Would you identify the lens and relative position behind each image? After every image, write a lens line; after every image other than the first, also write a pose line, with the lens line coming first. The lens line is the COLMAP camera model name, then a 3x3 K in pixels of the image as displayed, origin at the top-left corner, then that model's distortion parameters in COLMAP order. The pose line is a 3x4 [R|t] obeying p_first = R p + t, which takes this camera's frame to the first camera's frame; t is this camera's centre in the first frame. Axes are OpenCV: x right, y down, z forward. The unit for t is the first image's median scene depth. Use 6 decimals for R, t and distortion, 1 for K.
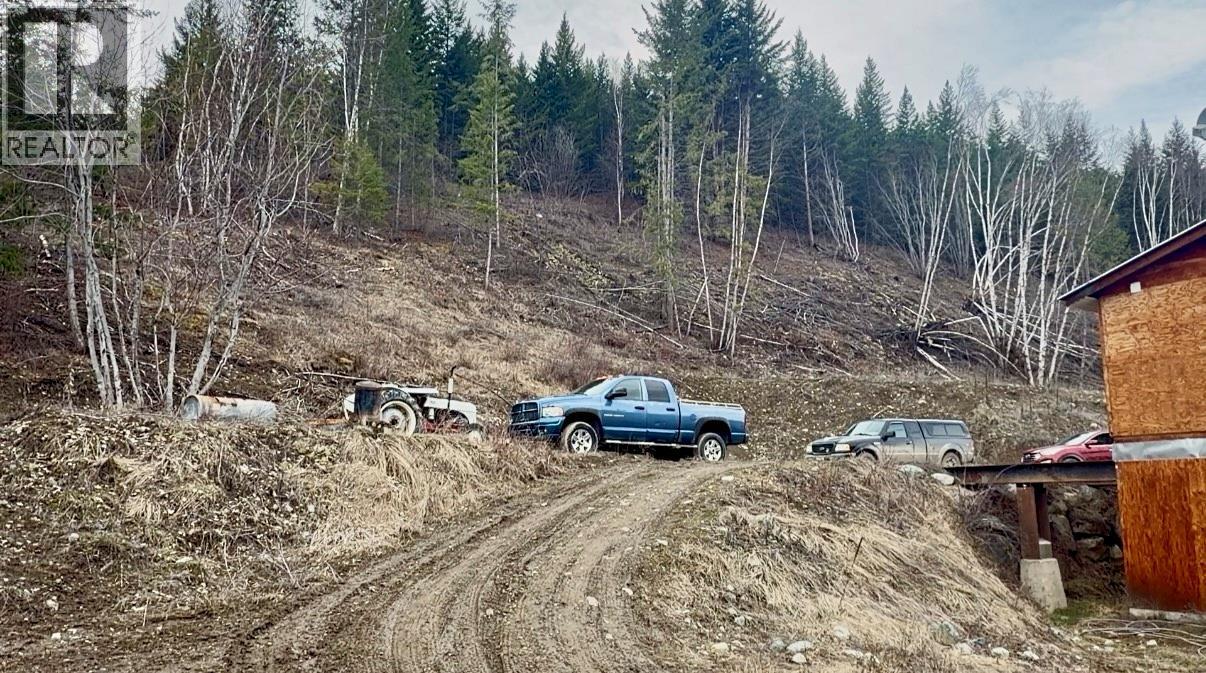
lens RADIAL K [[959.4, 0, 603.0], [0, 959.4, 340.9], [0, 0, 1]] dist [-0.008815, 0.001763]
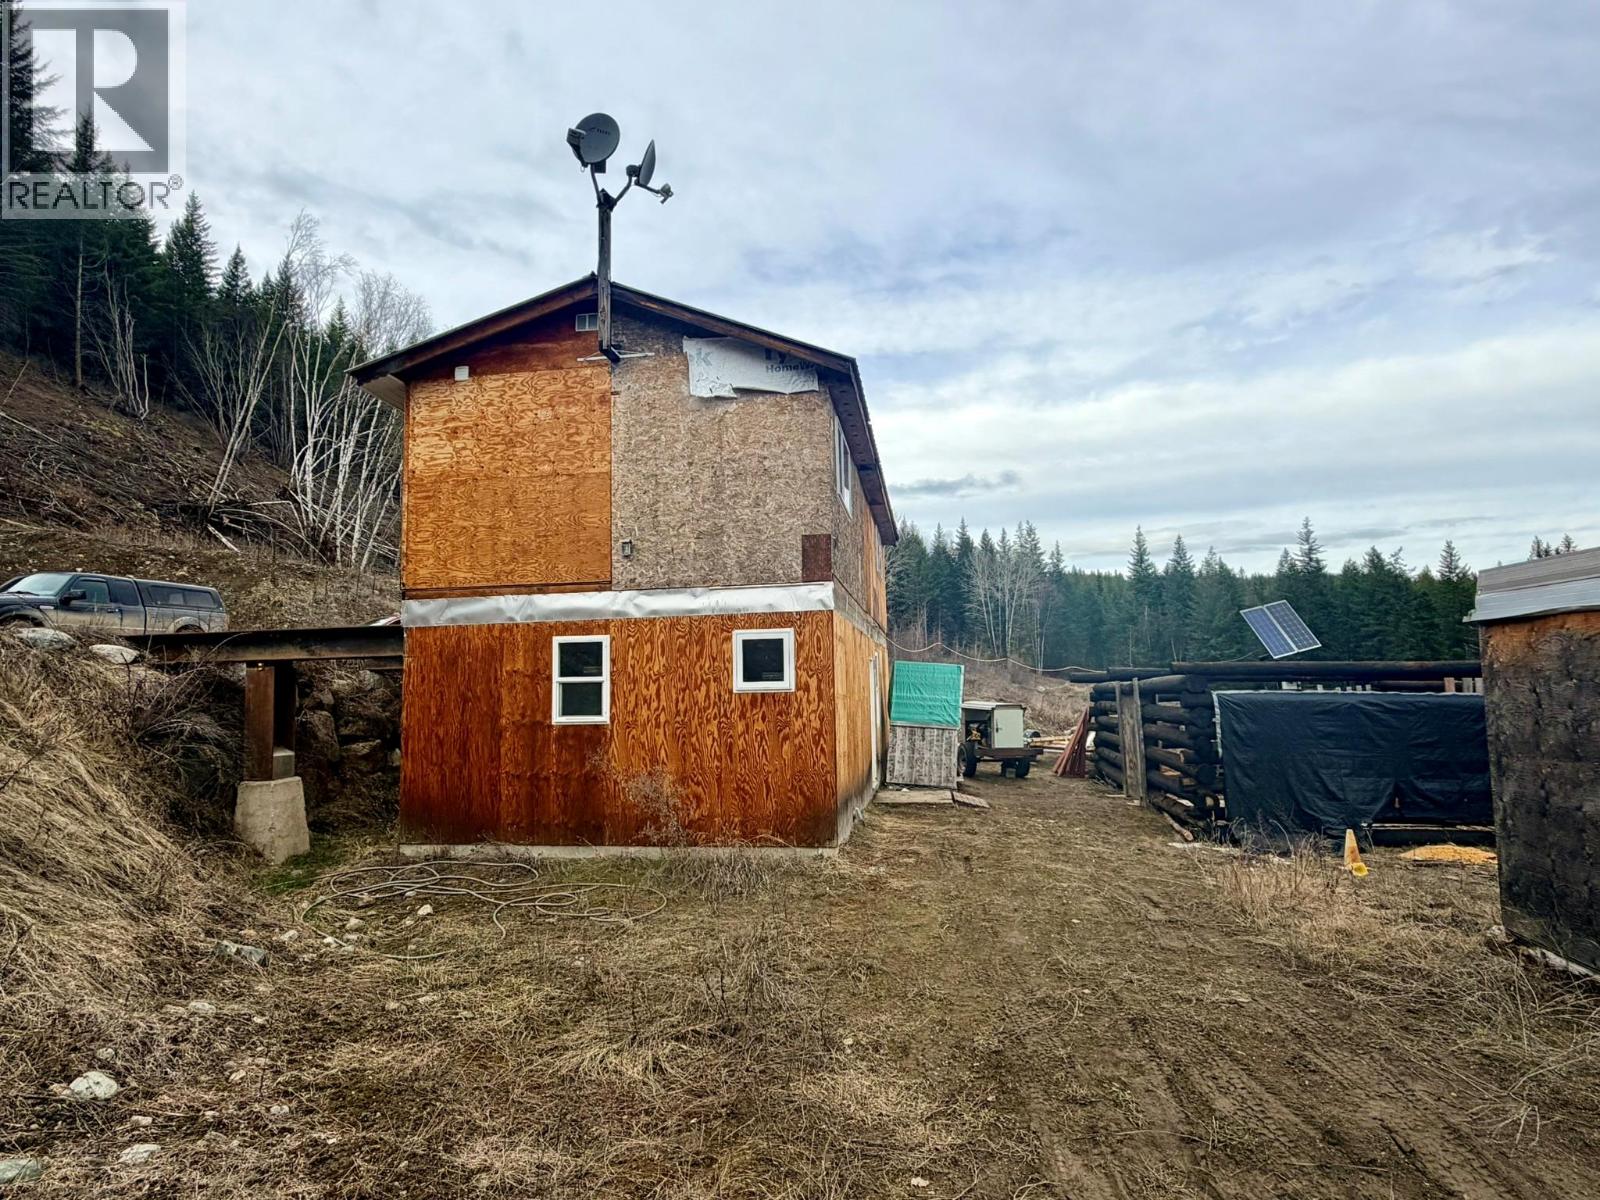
lens RADIAL K [[877.6, 0, 795.6], [0, 877.6, 595.8], [0, 0, 1]] dist [0.008743, -0.001400]
pose [[0.627865, 0.074282, 0.774769, 0.212253], [-0.109071, 0.994010, -0.006912, 0.072661], [-0.770642, -0.080165, 0.632206, 0.372781]]
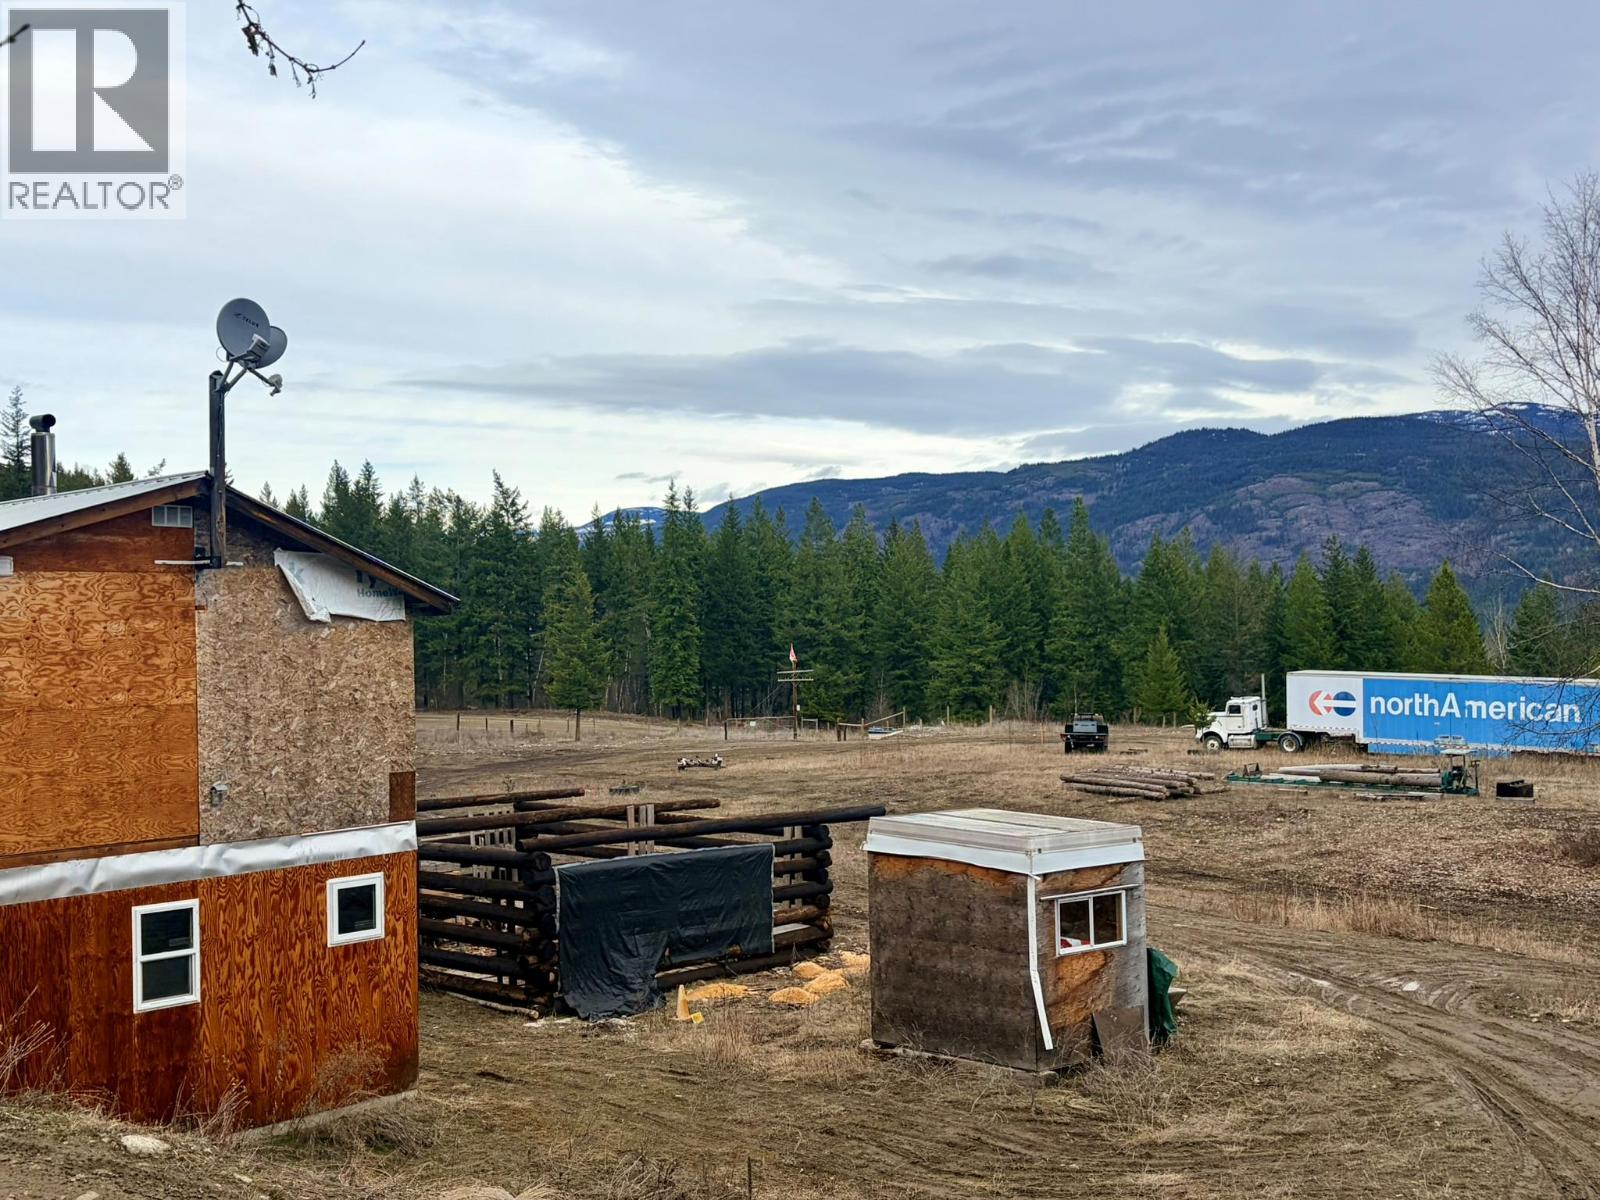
lens RADIAL K [[1735.0, 0, 772.1], [0, 1735.0, 558.3], [0, 0, 1]] dist [0.004641, 0.000000]
pose [[-0.290645, 0.056999, 0.955132, -0.407211], [-0.128038, 0.986930, -0.097858, -0.019930], [-0.948226, -0.150735, -0.279548, 0.793305]]
